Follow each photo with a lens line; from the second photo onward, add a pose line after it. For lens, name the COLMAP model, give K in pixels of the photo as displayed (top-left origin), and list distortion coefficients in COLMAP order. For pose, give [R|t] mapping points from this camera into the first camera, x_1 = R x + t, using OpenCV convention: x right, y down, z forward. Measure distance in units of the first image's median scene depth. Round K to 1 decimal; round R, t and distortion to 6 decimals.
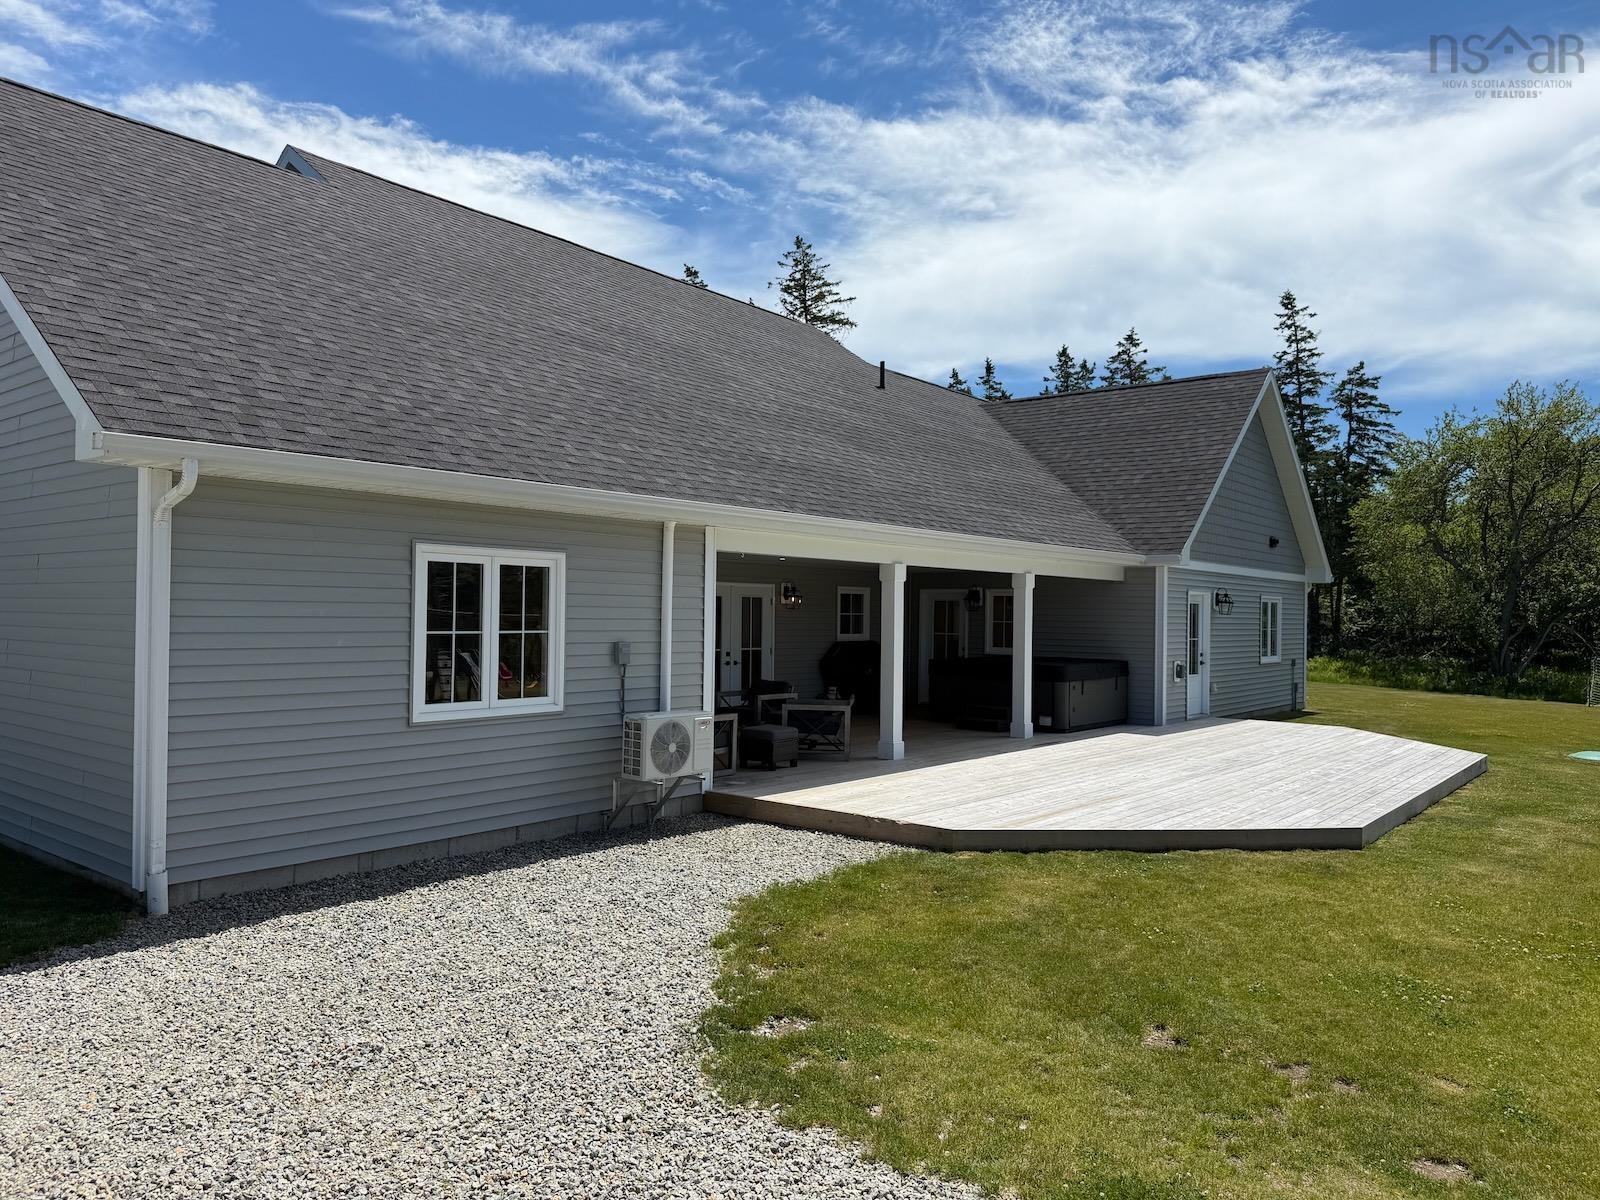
lens RADIAL K [[1138.4, 0, 800.0], [0, 1138.4, 600.0], [0, 0, 1]] dist [0.040438, -0.000207]
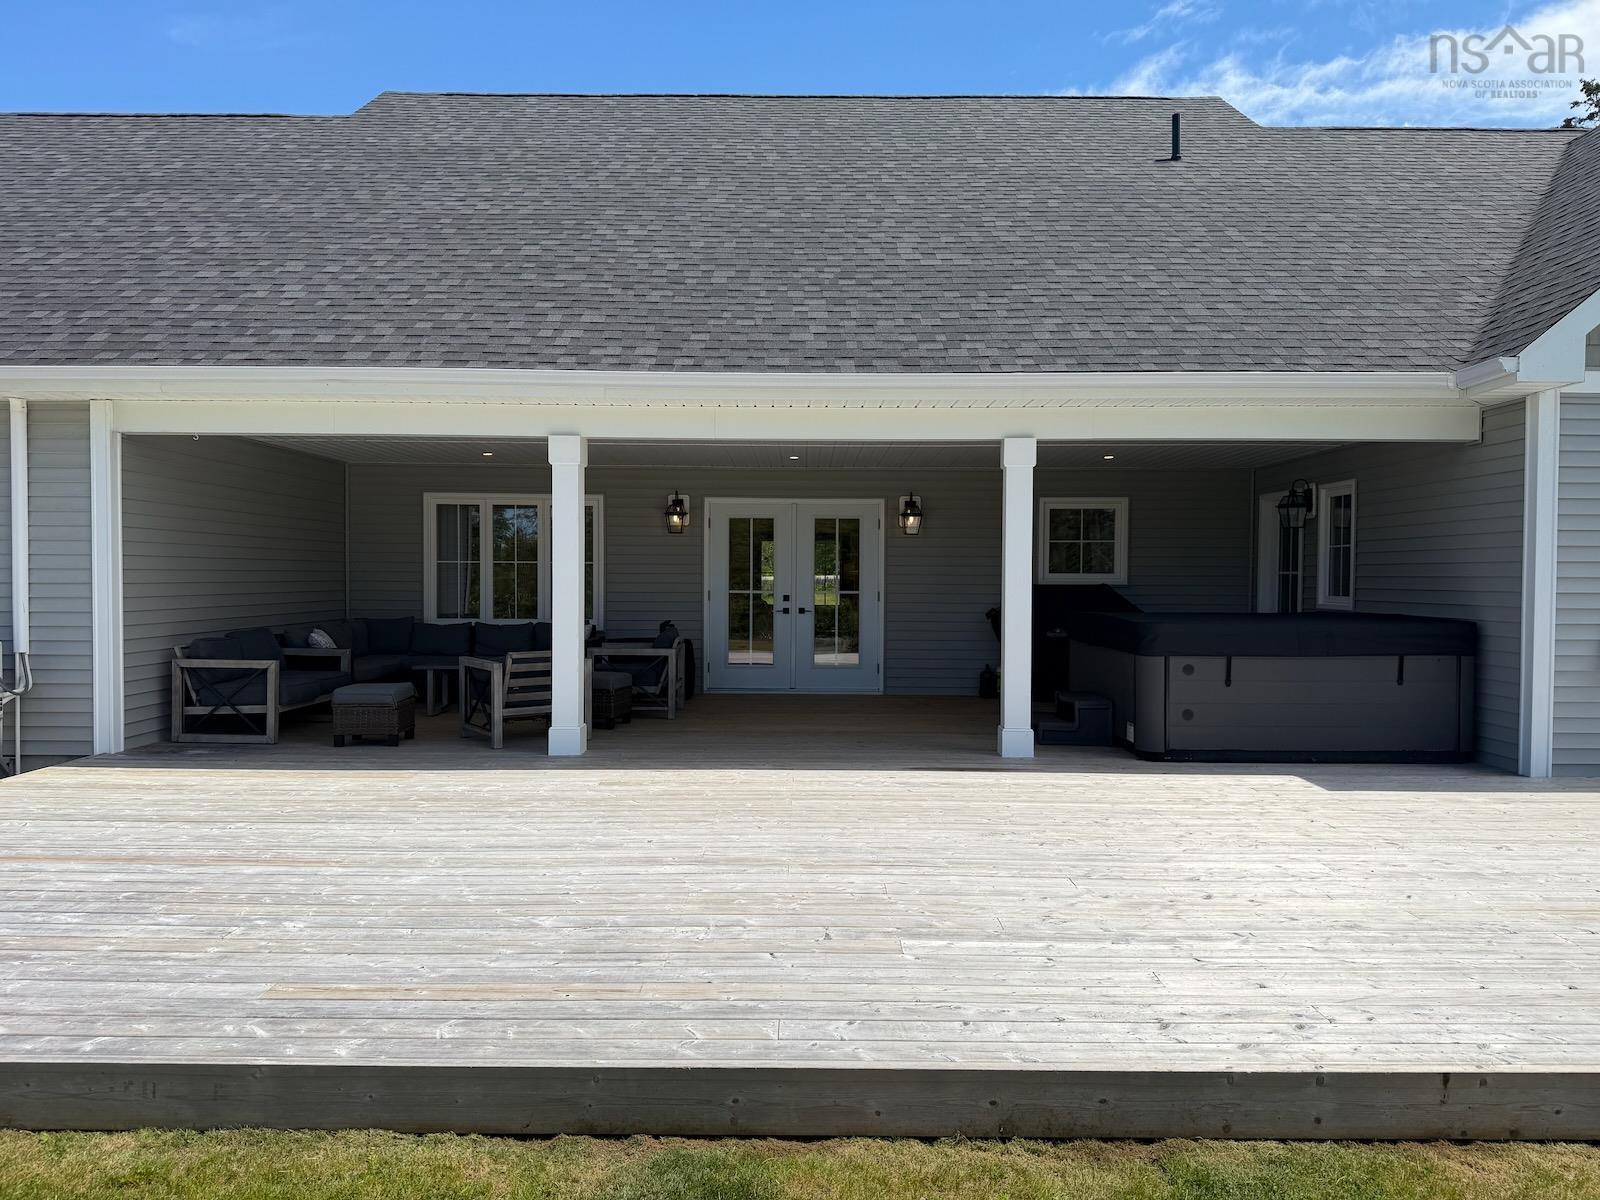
lens RADIAL K [[1138.4, 0, 800.0], [0, 1138.4, 600.0], [0, 0, 1]] dist [0.040438, -0.000207]
pose [[0.621738, 0.005284, -0.783207, 0.515629], [0.013516, 0.999756, 0.017475, 0.037104], [0.783108, -0.021451, 0.621515, 0.573597]]
